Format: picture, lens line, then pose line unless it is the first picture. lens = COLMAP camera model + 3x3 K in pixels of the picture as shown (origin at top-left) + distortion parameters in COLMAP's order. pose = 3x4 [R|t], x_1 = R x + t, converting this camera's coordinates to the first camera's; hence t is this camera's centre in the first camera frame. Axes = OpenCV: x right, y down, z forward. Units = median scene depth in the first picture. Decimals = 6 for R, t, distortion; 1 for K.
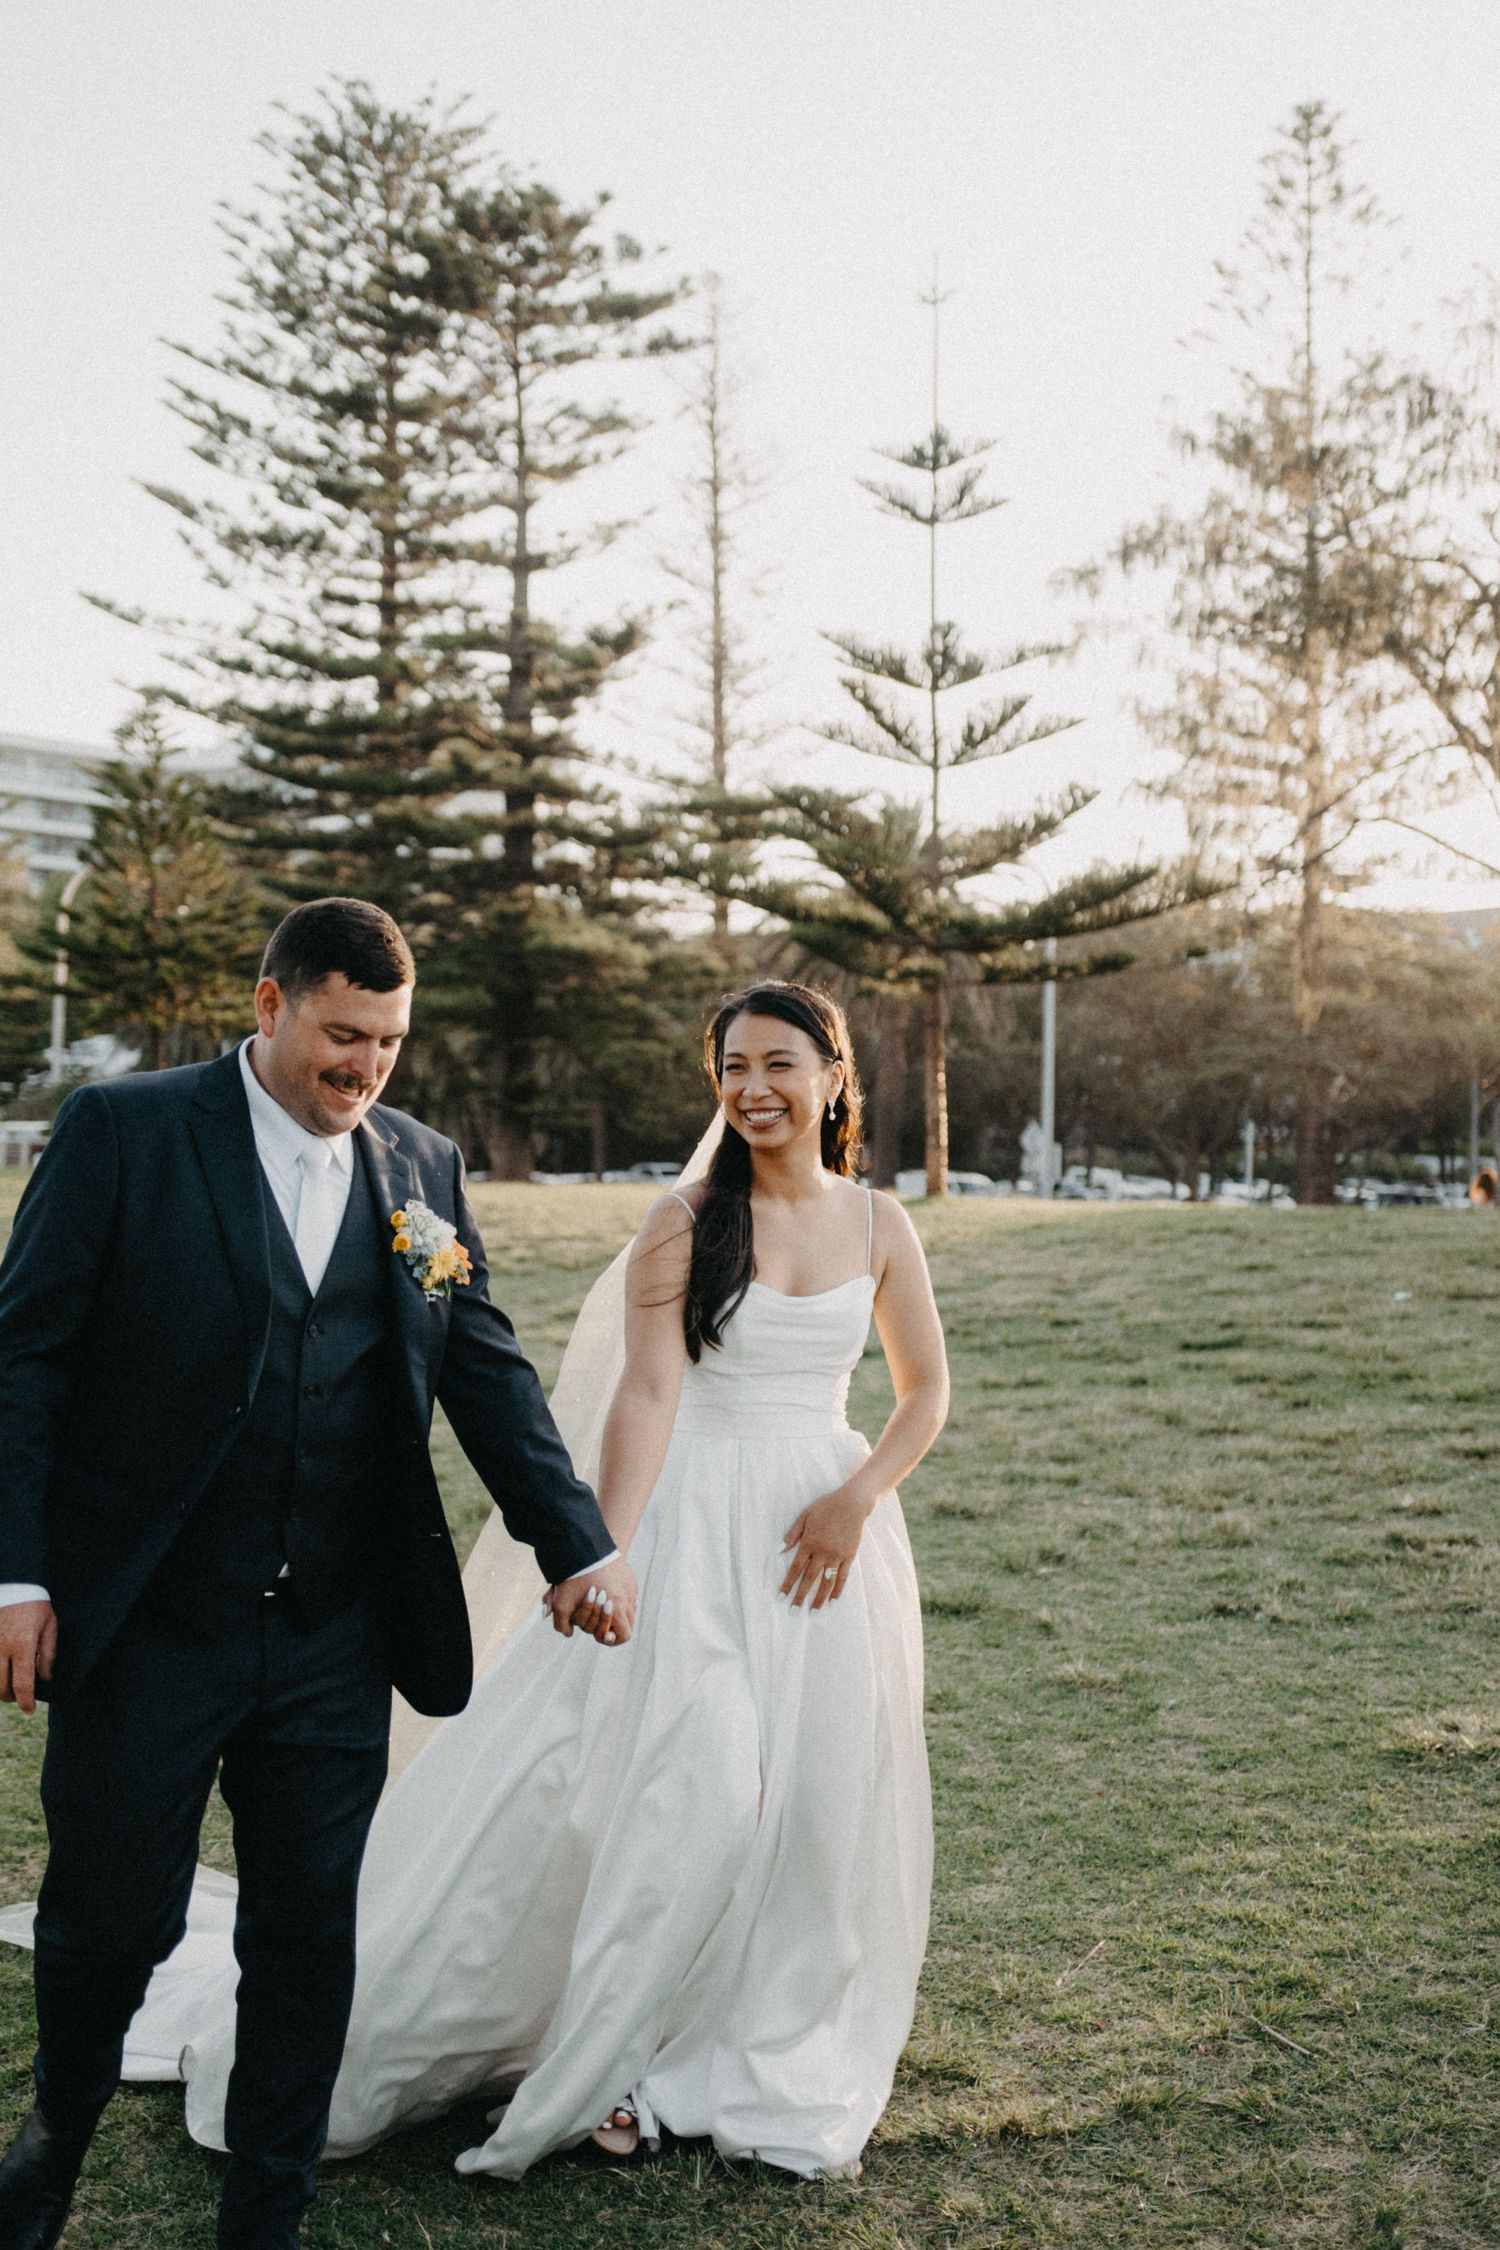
lens RADIAL K [[2727.1, 0, 743.7], [0, 2727.1, 1033.2], [0, 0, 1]] dist [0.182356, 0.028018]
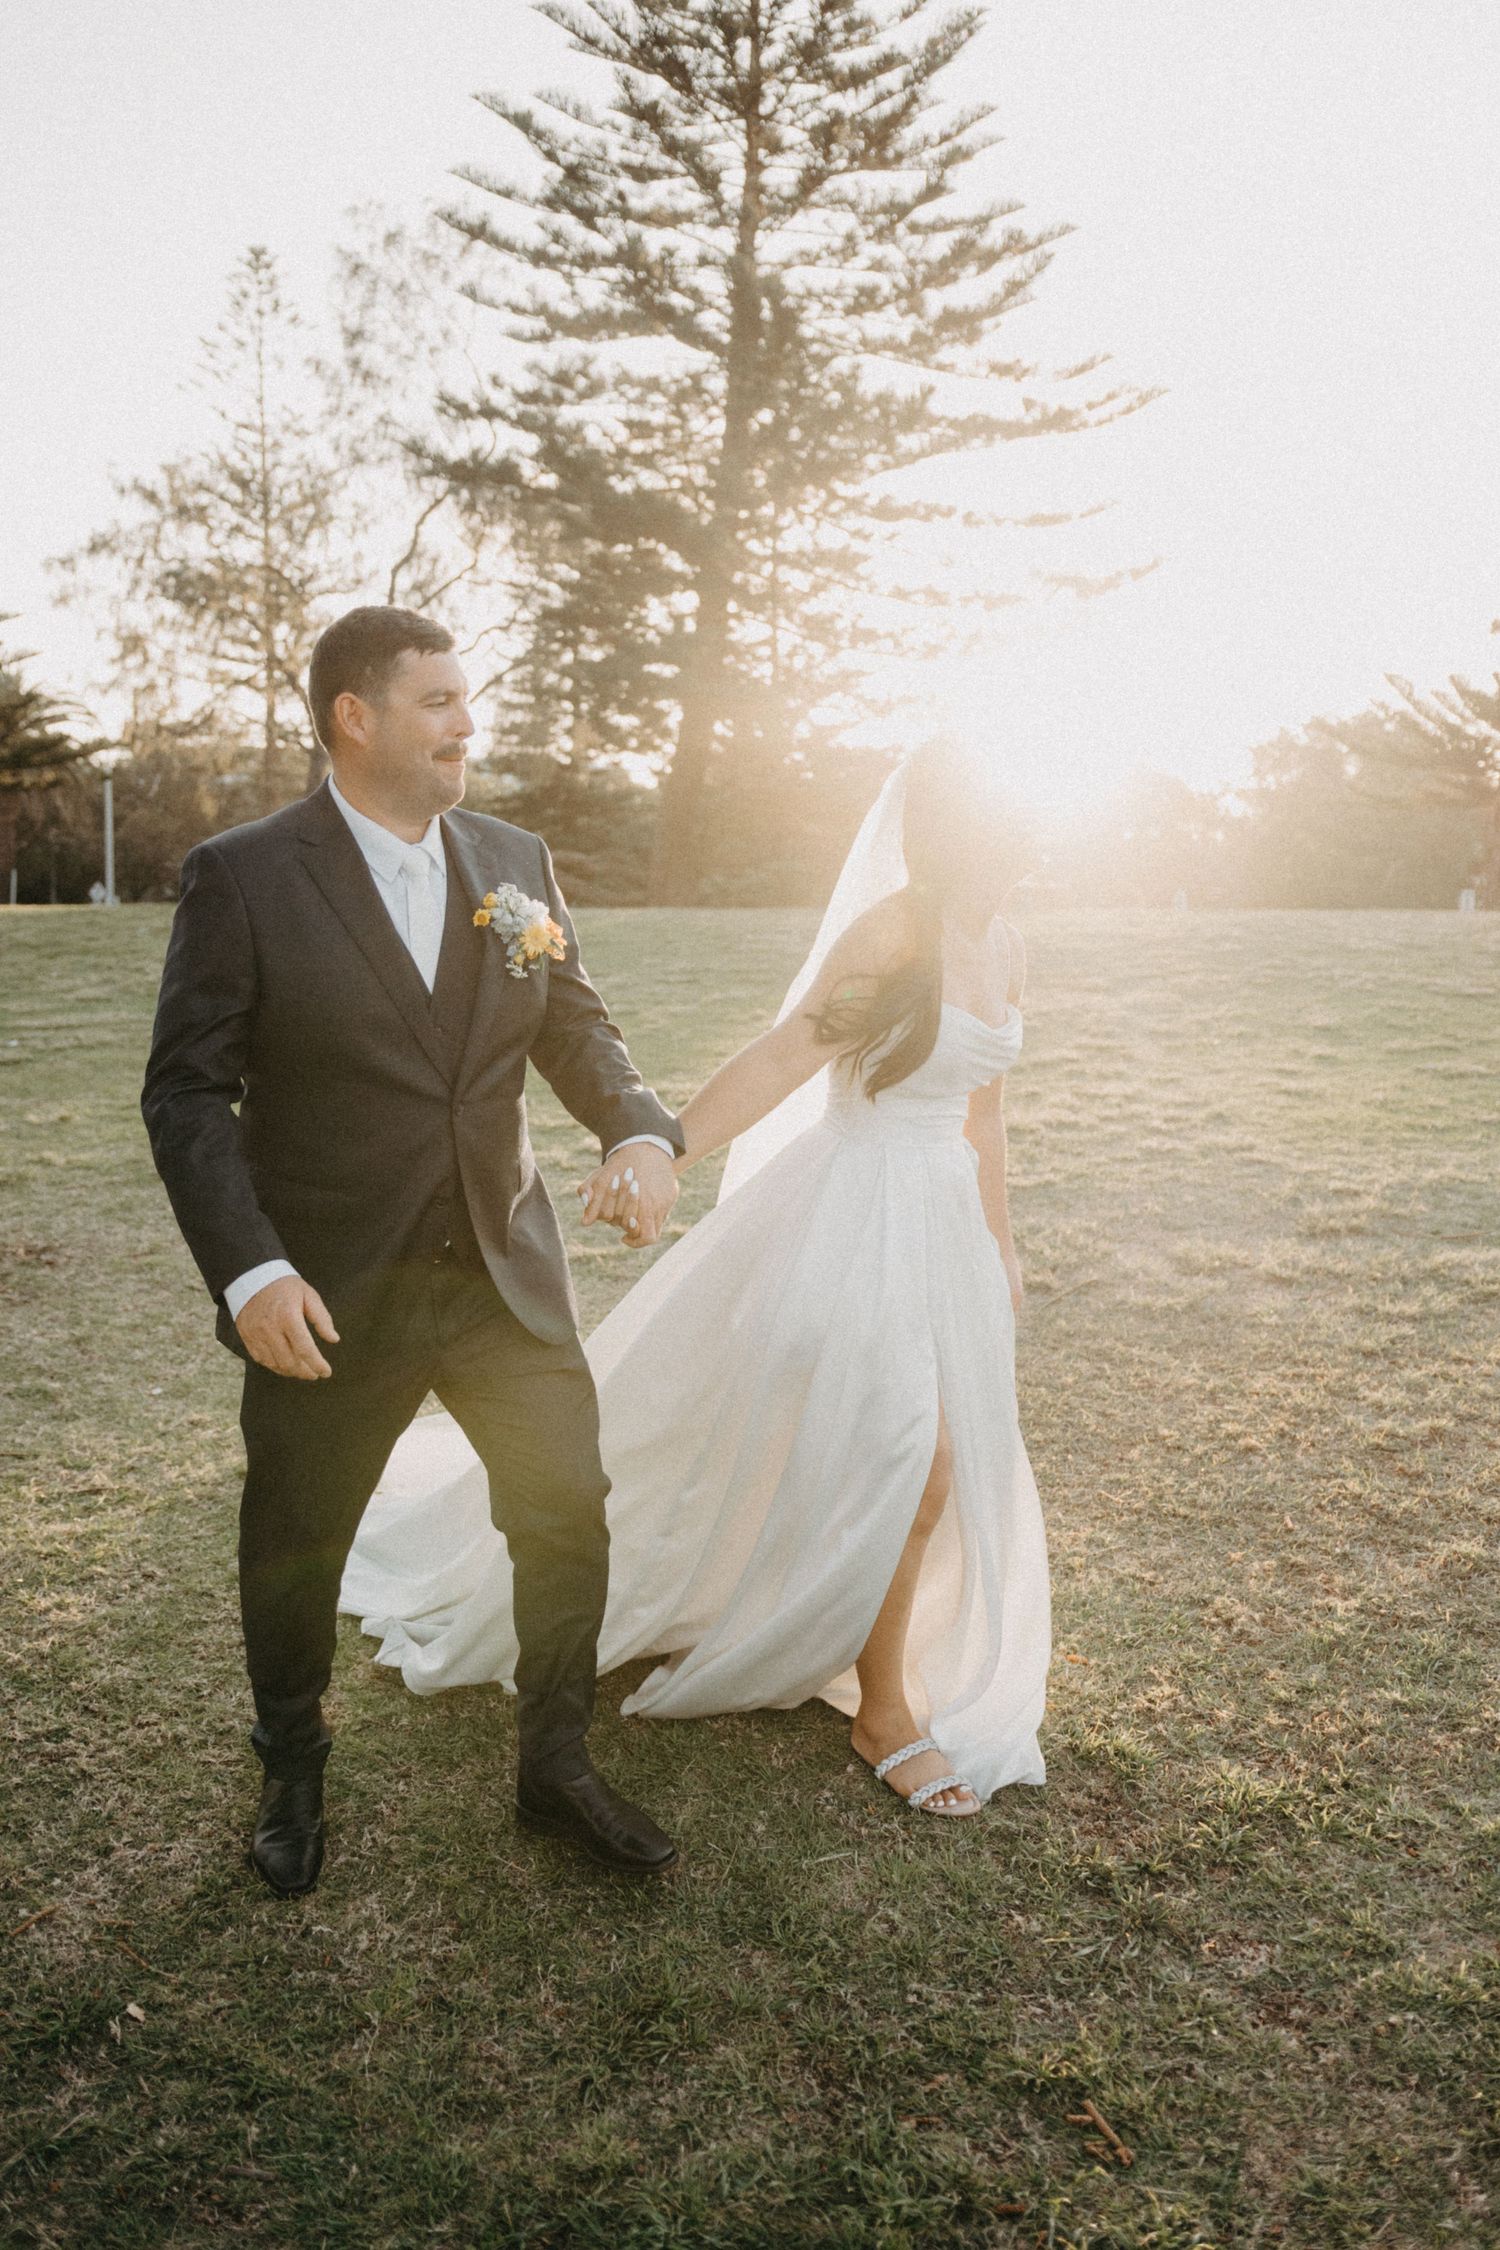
lens RADIAL K [[1813.7, 0, 750.0], [0, 1813.7, 1125.0], [0, 0, 1]] dist [-0.090158, 0.081075]
pose [[0.908453, -0.043855, 0.415680, 0.013448], [-0.023232, 0.987646, 0.154972, 0.001782], [-0.417341, -0.150442, 0.896211, -0.113898]]
